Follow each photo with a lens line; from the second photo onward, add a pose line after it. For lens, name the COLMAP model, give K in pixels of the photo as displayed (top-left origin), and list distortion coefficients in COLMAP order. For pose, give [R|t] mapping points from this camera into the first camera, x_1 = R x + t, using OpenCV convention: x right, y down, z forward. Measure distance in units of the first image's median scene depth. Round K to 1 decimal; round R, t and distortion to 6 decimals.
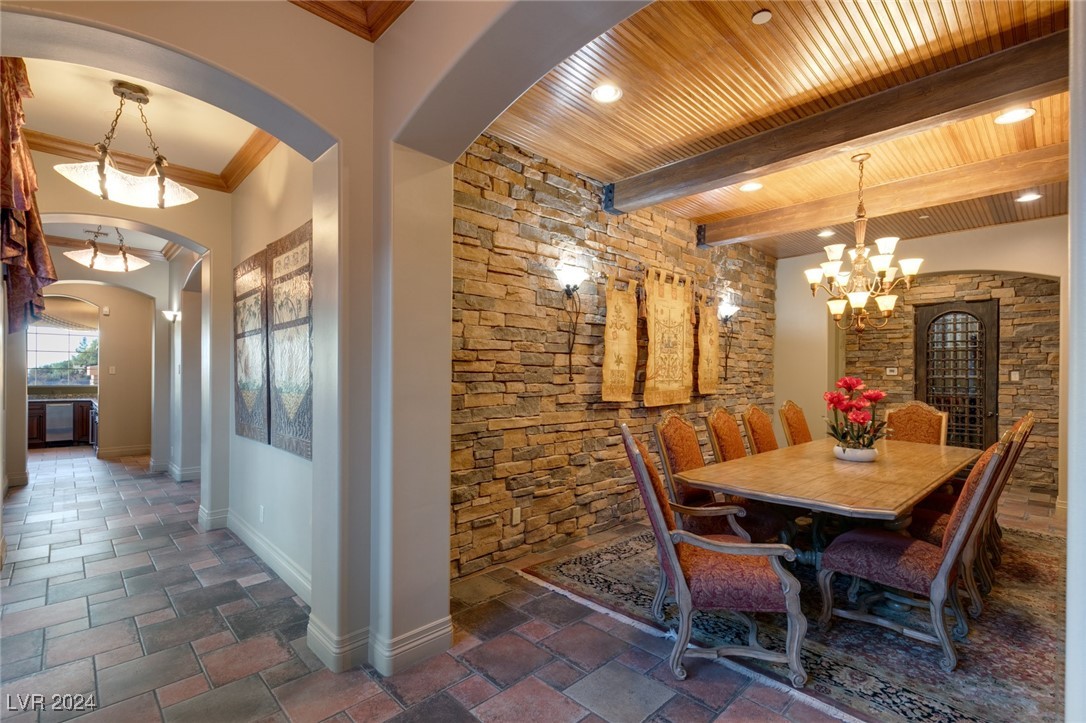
lens RADIAL K [[490.9, 0, 541.9], [0, 490.9, 371.0], [0, 0, 1]] dist [0.010252, -0.002326]
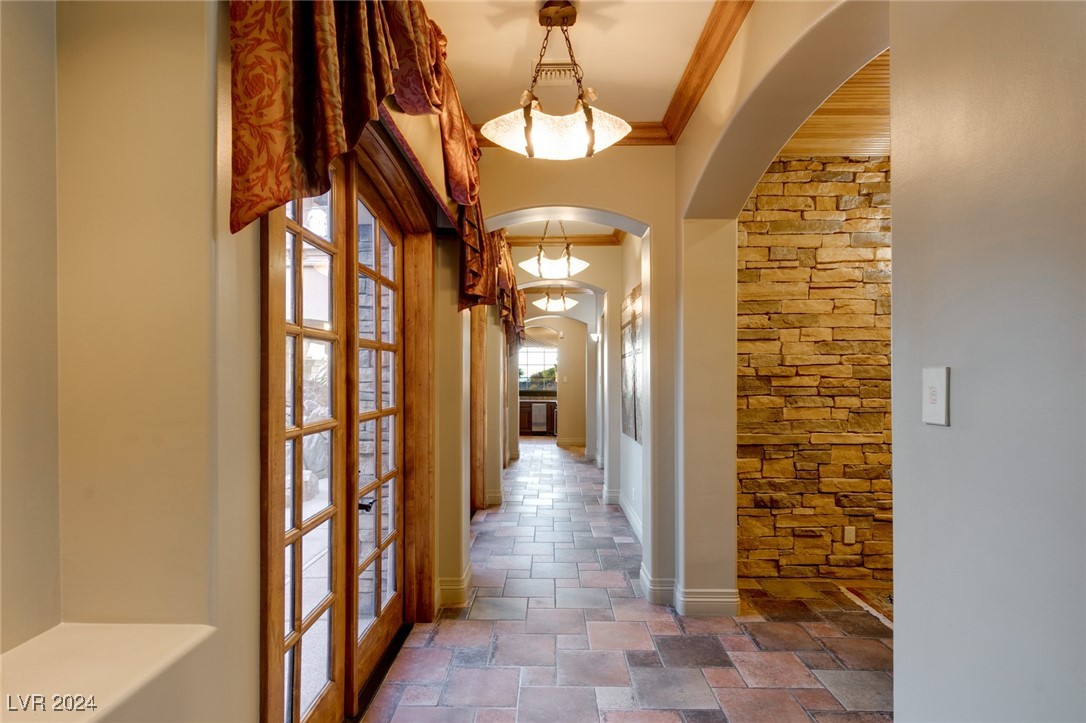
lens RADIAL K [[490.9, 0, 538.4], [0, 490.9, 365.7], [0, 0, 1]] dist [0.010252, -0.002326]
pose [[0.719383, -0.025192, -0.694157, 0.191535], [0.005440, 0.999516, -0.030635, -0.012722], [0.694592, 0.018262, 0.719172, -0.135202]]
